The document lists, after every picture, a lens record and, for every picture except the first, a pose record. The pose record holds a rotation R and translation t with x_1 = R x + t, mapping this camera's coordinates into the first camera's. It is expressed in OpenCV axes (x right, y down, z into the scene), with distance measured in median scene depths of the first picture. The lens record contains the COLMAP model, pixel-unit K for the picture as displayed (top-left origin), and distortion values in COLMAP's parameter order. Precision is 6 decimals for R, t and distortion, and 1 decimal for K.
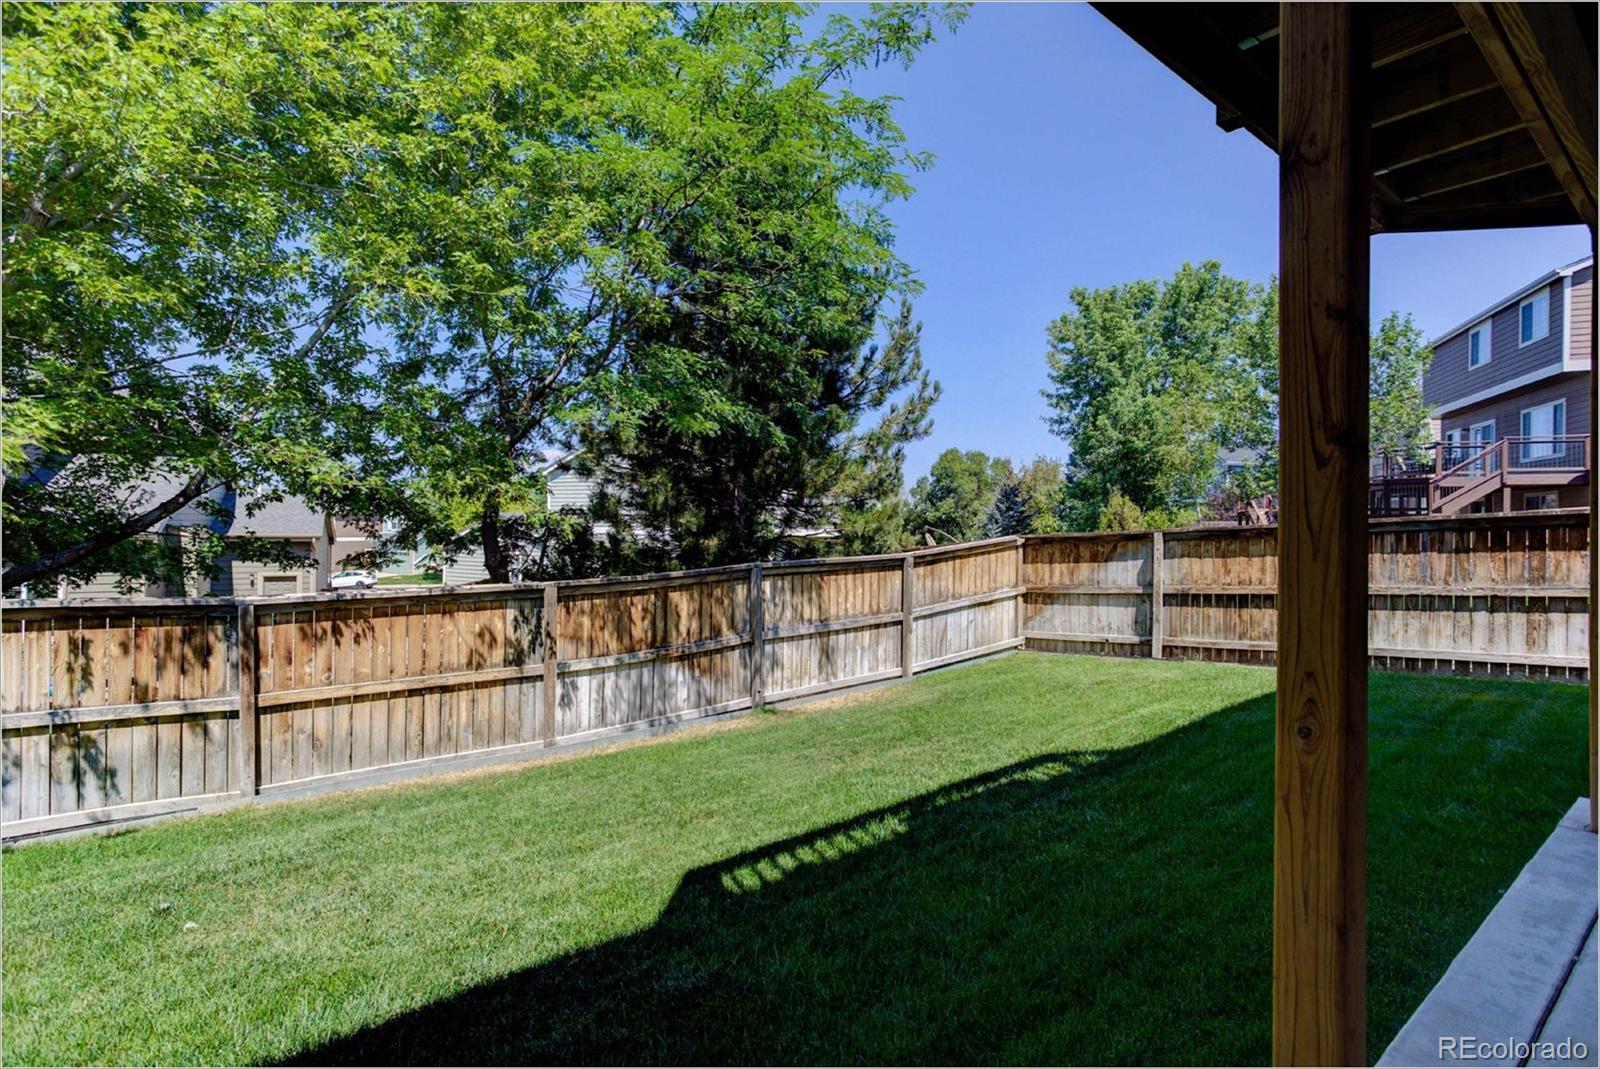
lens RADIAL K [[778.3, 0, 797.4], [0, 778.3, 525.3], [0, 0, 1]] dist [-0.034273, 0.021657]
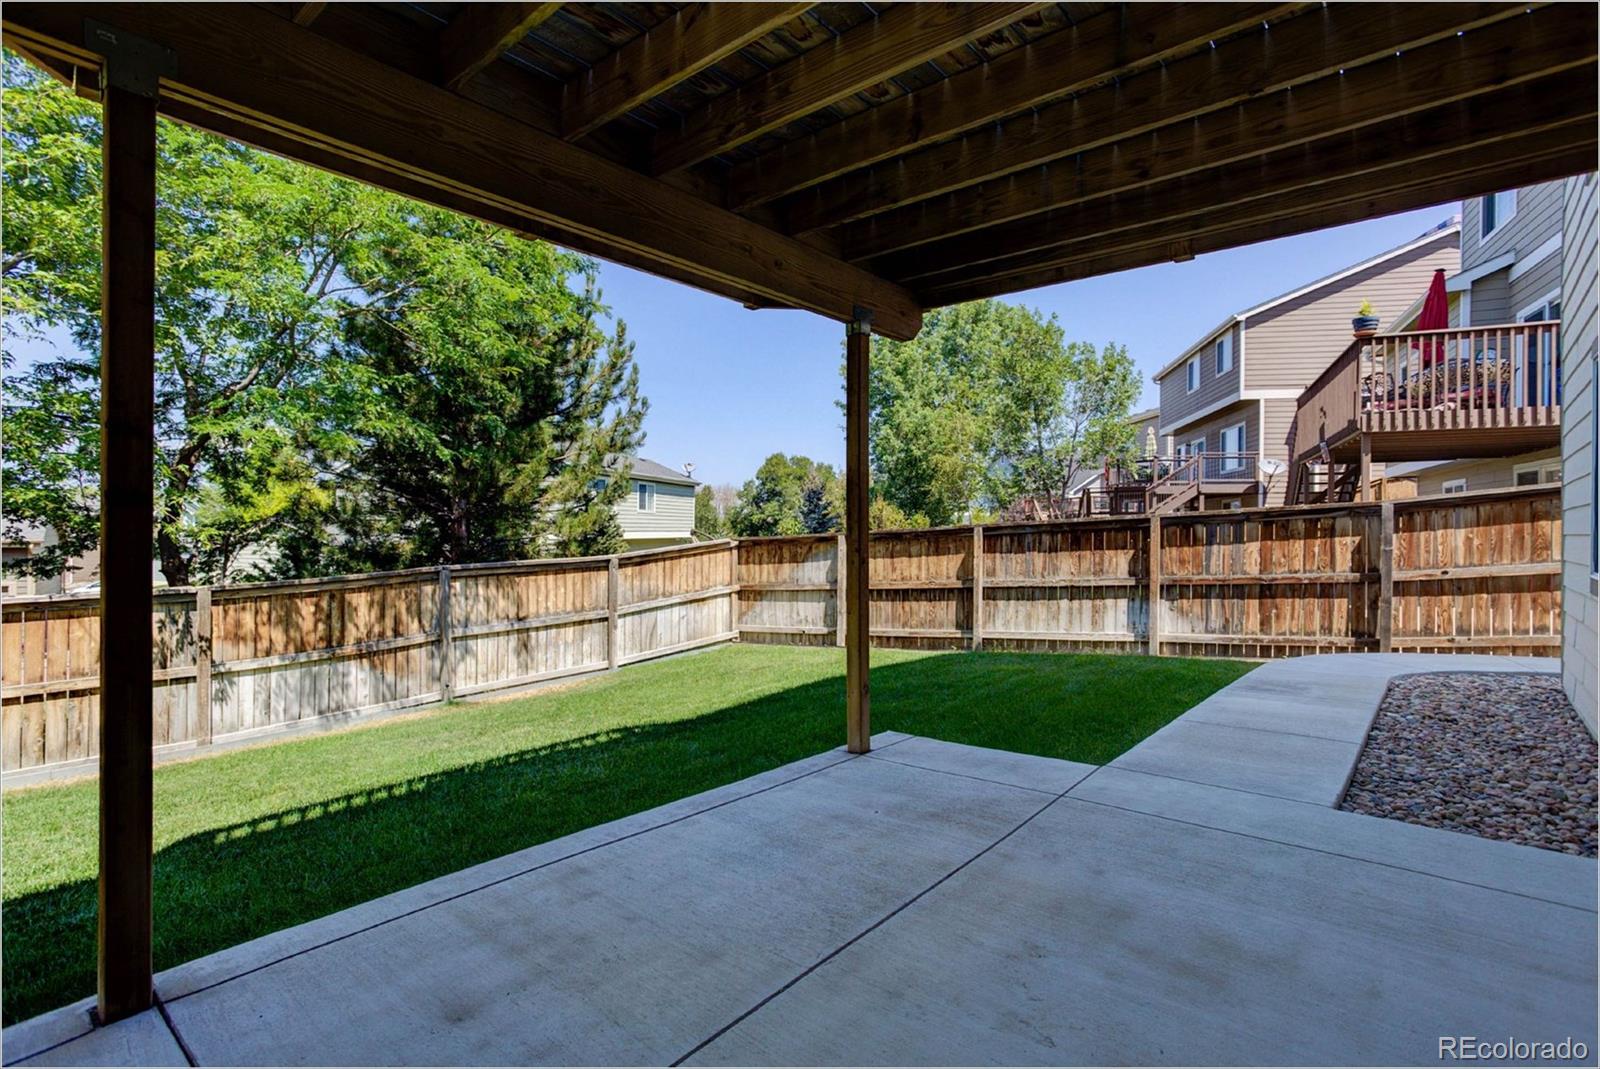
lens RADIAL K [[778.3, 0, 803.6], [0, 778.3, 524.8], [0, 0, 1]] dist [-0.034273, 0.021657]
pose [[0.982106, -0.000963, 0.188326, 0.193276], [0.001430, 0.999996, -0.002345, -0.003570], [-0.188323, 0.002573, 0.982104, -0.112219]]
